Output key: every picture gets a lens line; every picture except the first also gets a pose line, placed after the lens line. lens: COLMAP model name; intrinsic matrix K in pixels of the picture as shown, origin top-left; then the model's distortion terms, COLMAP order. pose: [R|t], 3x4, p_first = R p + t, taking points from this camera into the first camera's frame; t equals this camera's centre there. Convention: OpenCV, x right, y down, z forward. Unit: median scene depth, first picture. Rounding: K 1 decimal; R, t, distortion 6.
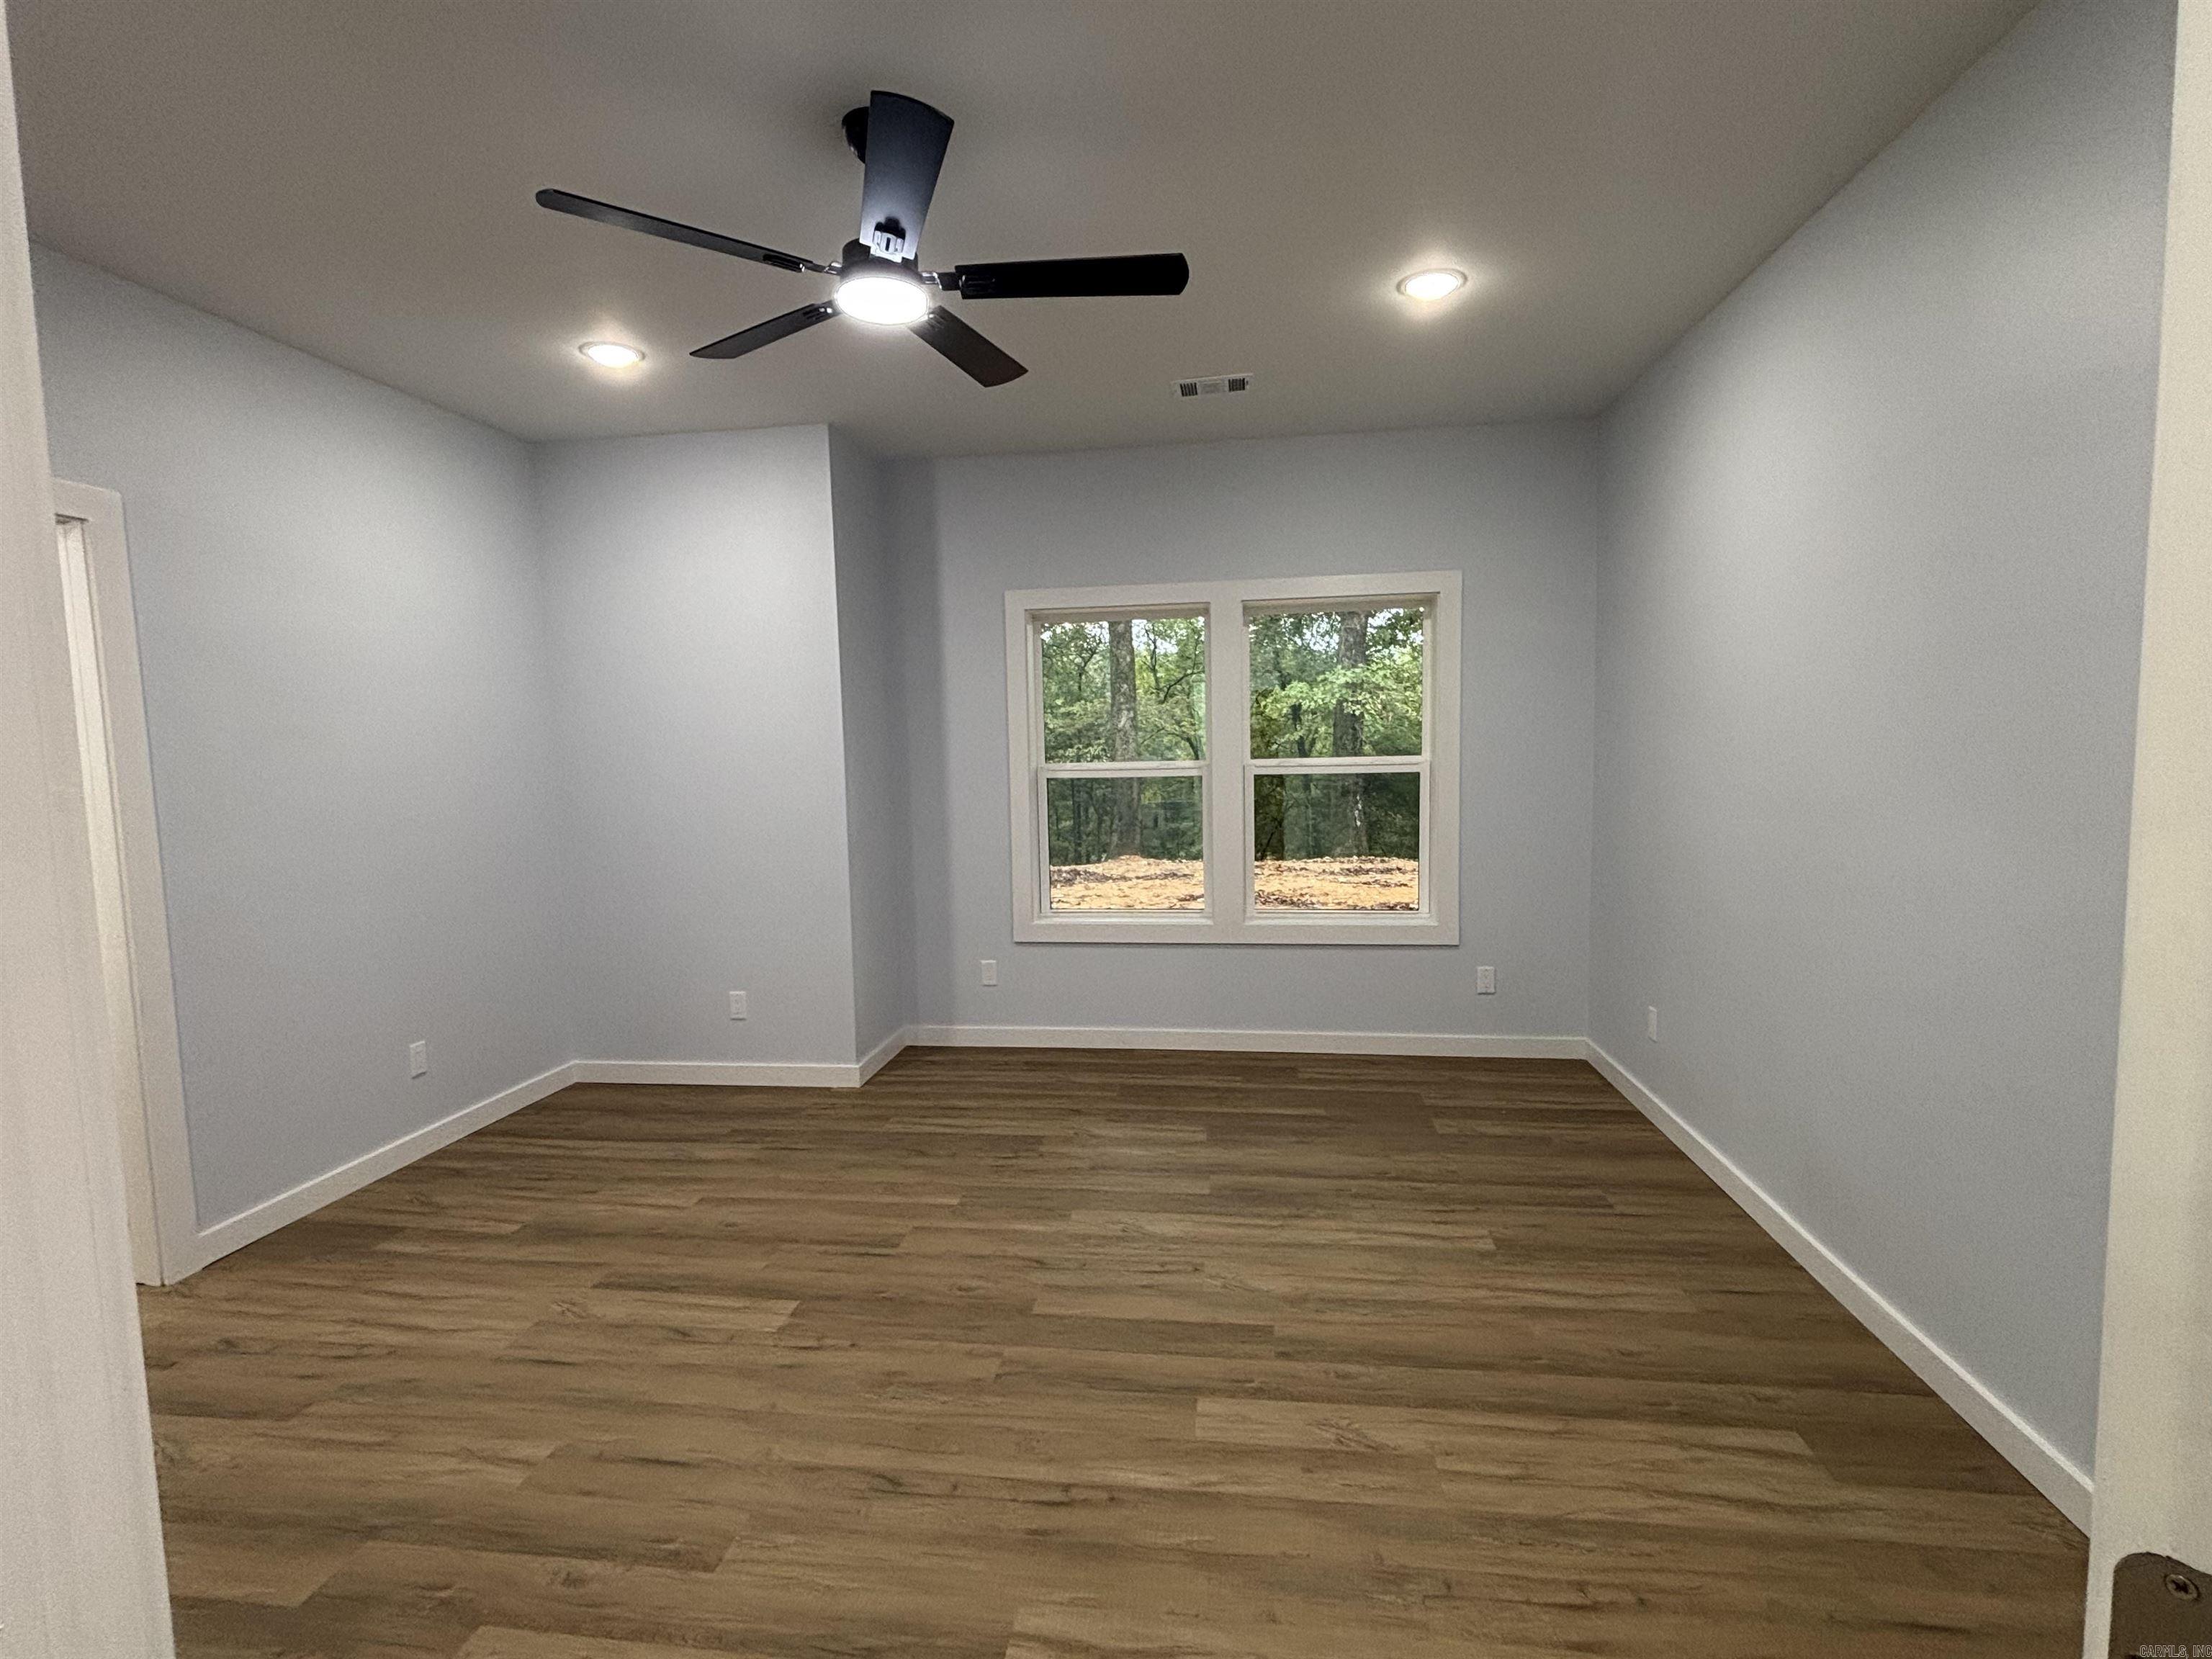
lens RADIAL K [[1054.7, 0, 1098.7], [0, 1054.7, 826.3], [0, 0, 1]] dist [0.005526, 0.000086]
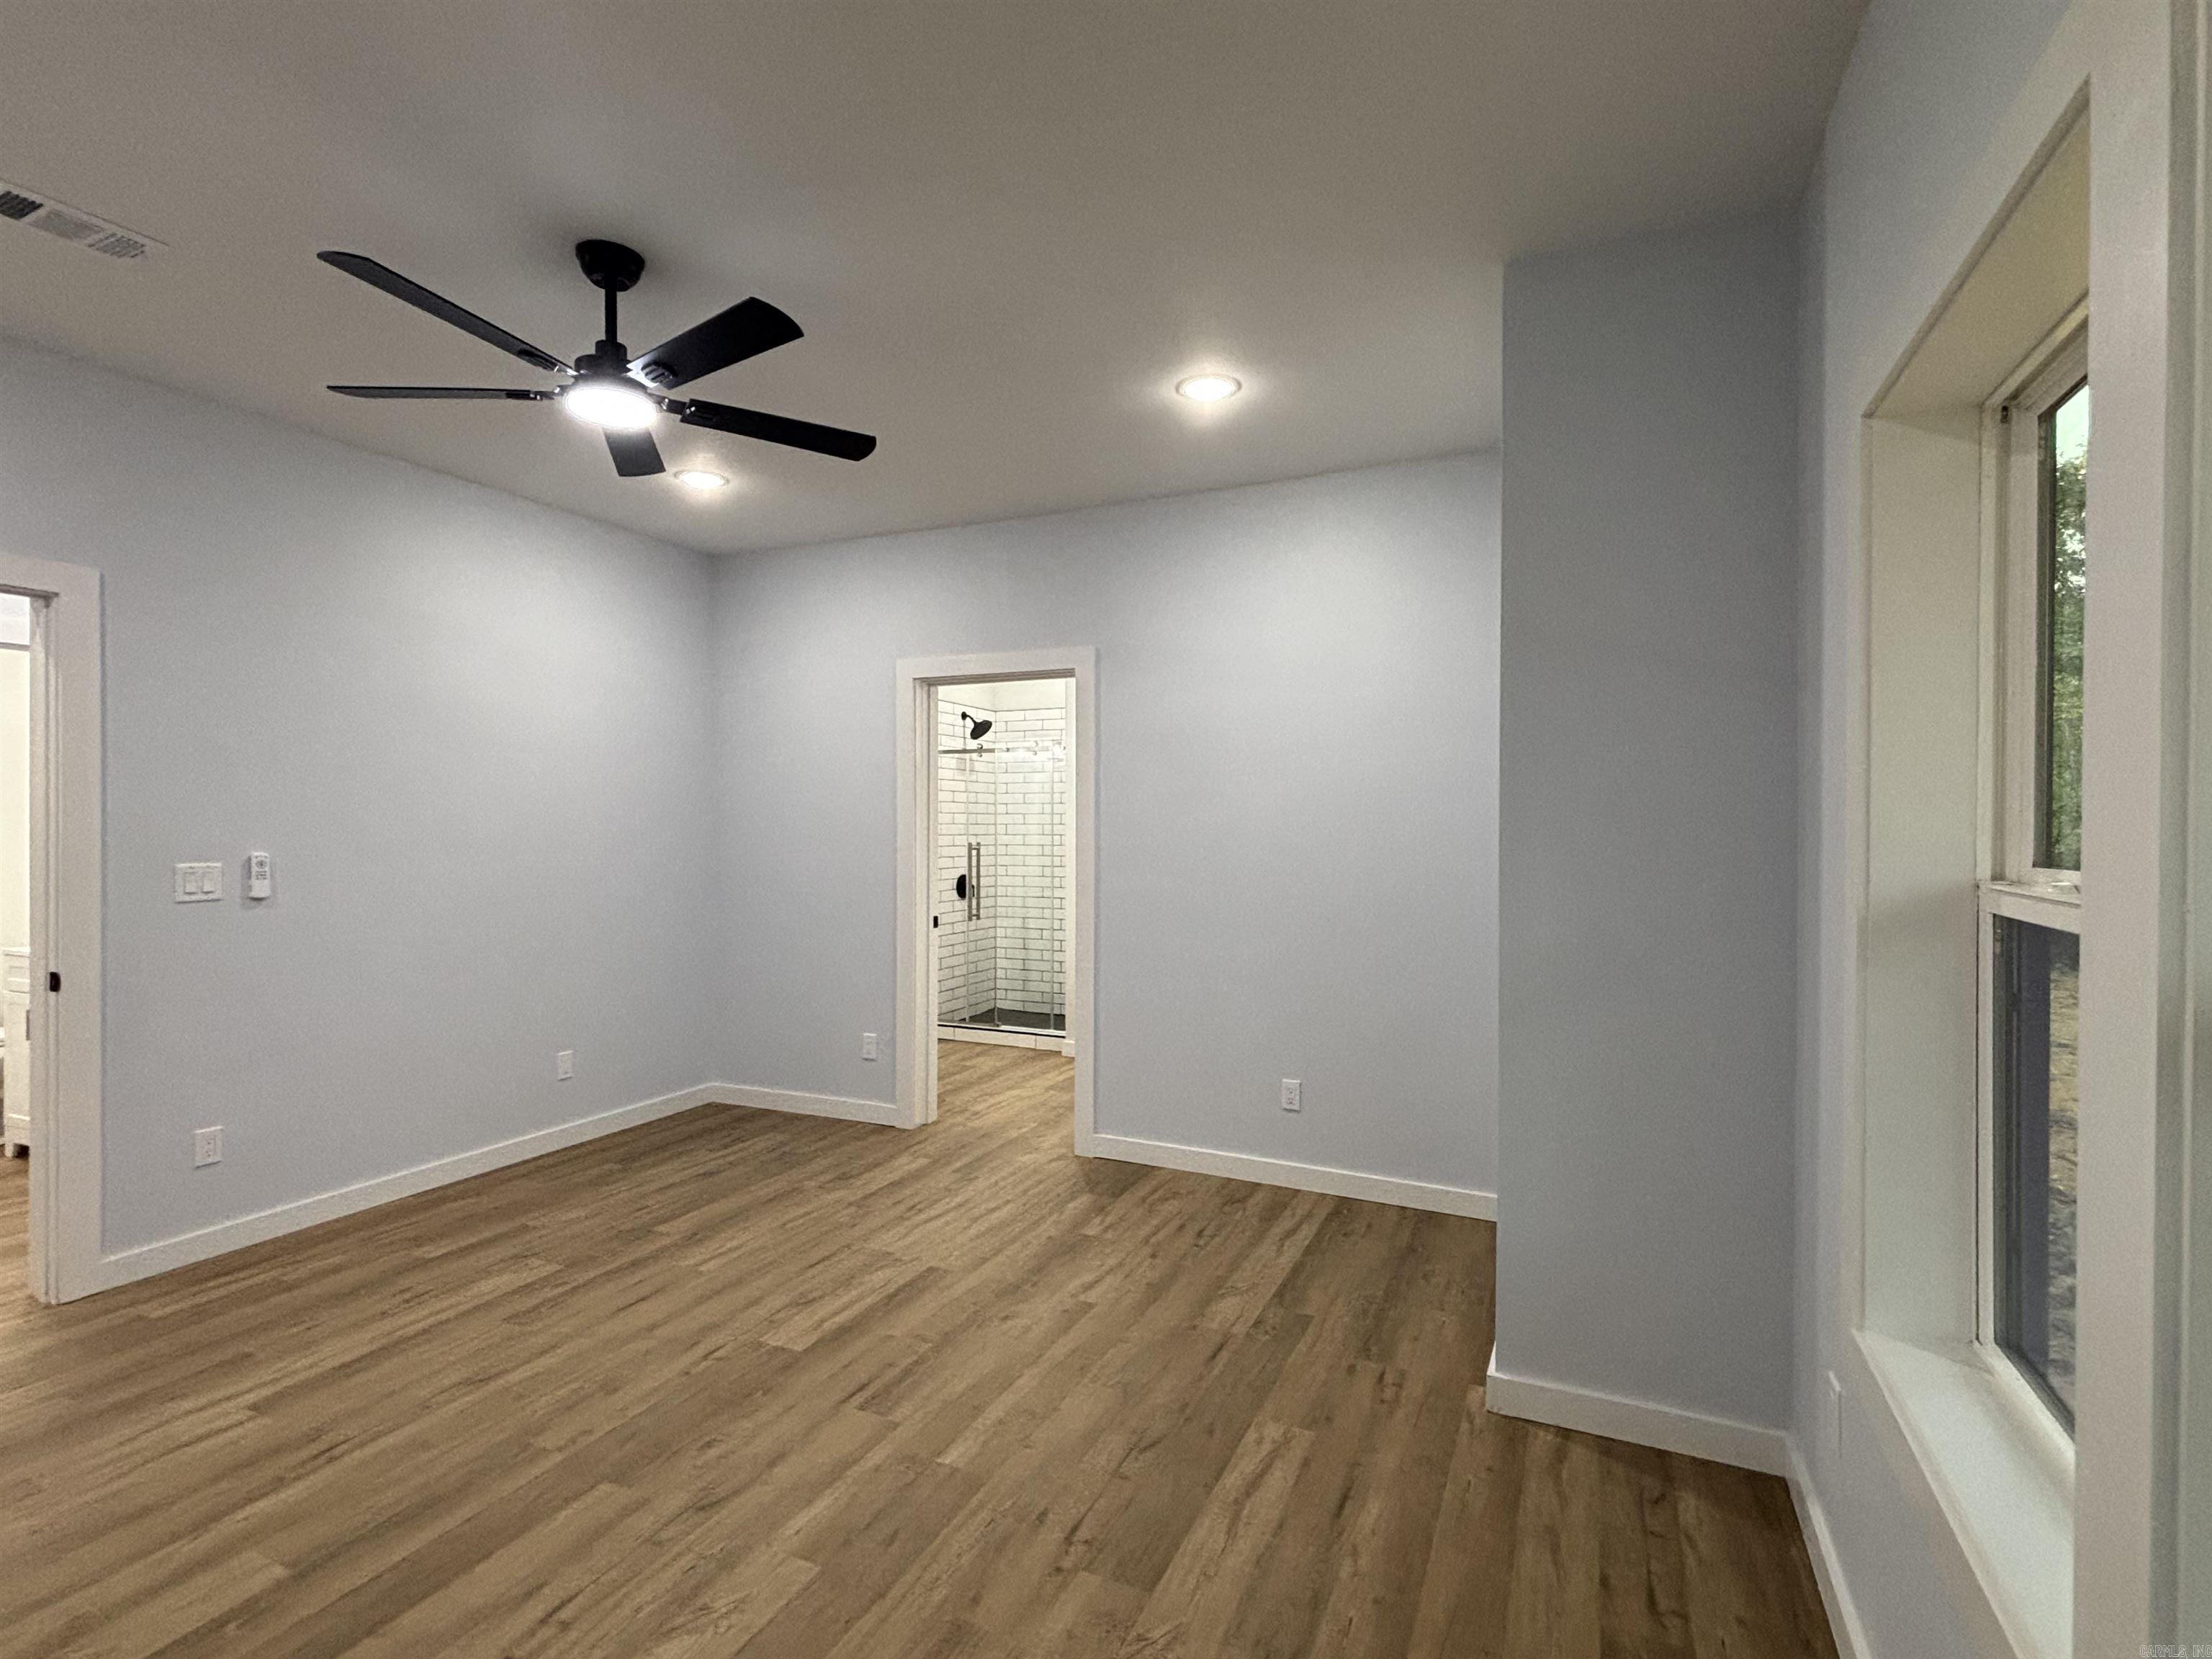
lens RADIAL K [[1054.7, 0, 1094.4], [0, 1054.7, 824.5], [0, 0, 1]] dist [0.005526, 0.000086]
pose [[-0.292204, 0.024747, -0.956036, 0.476638], [-0.072059, 0.996254, 0.047813, -0.100097], [0.953638, 0.082862, -0.289326, 1.217266]]
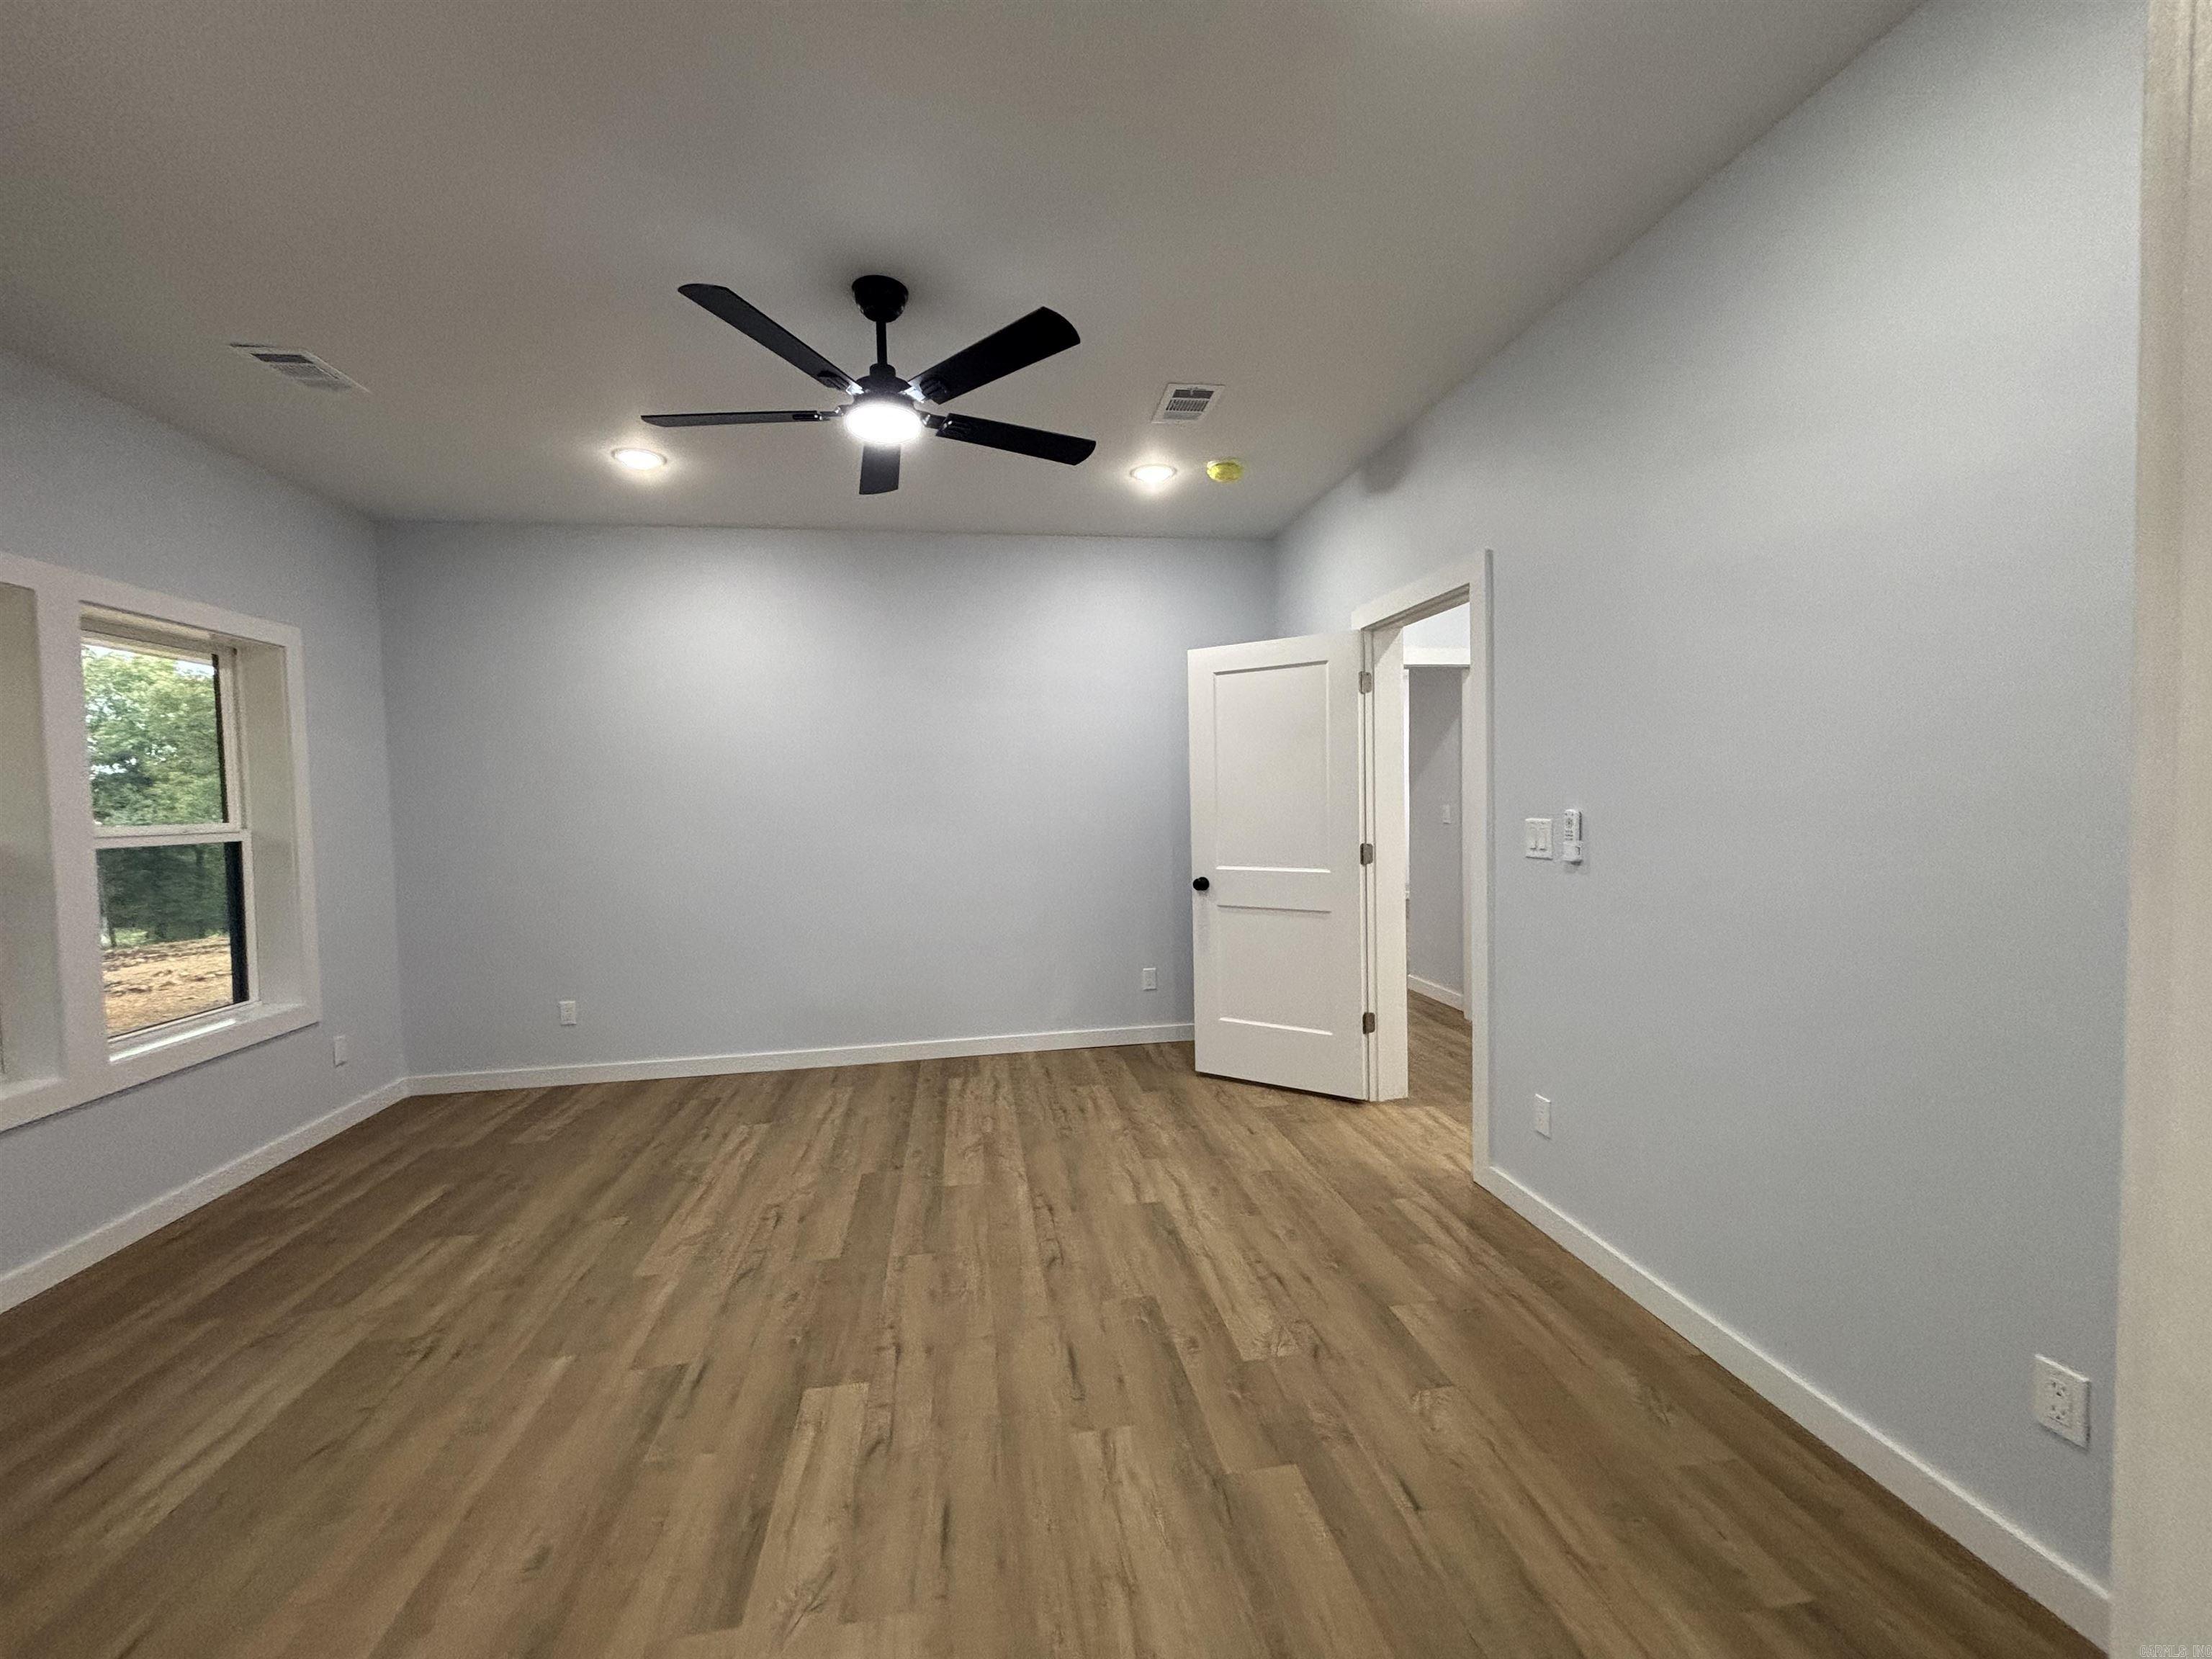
lens RADIAL K [[899.1, 0, 1101.9], [0, 899.1, 830.0], [0, 0, 1]] dist [0.005574, -0.001361]
pose [[-0.293206, -0.004133, 0.956040, -0.865100], [0.107572, 0.993498, 0.037286, -0.017817], [-0.949978, 0.113775, -0.290855, 0.743164]]
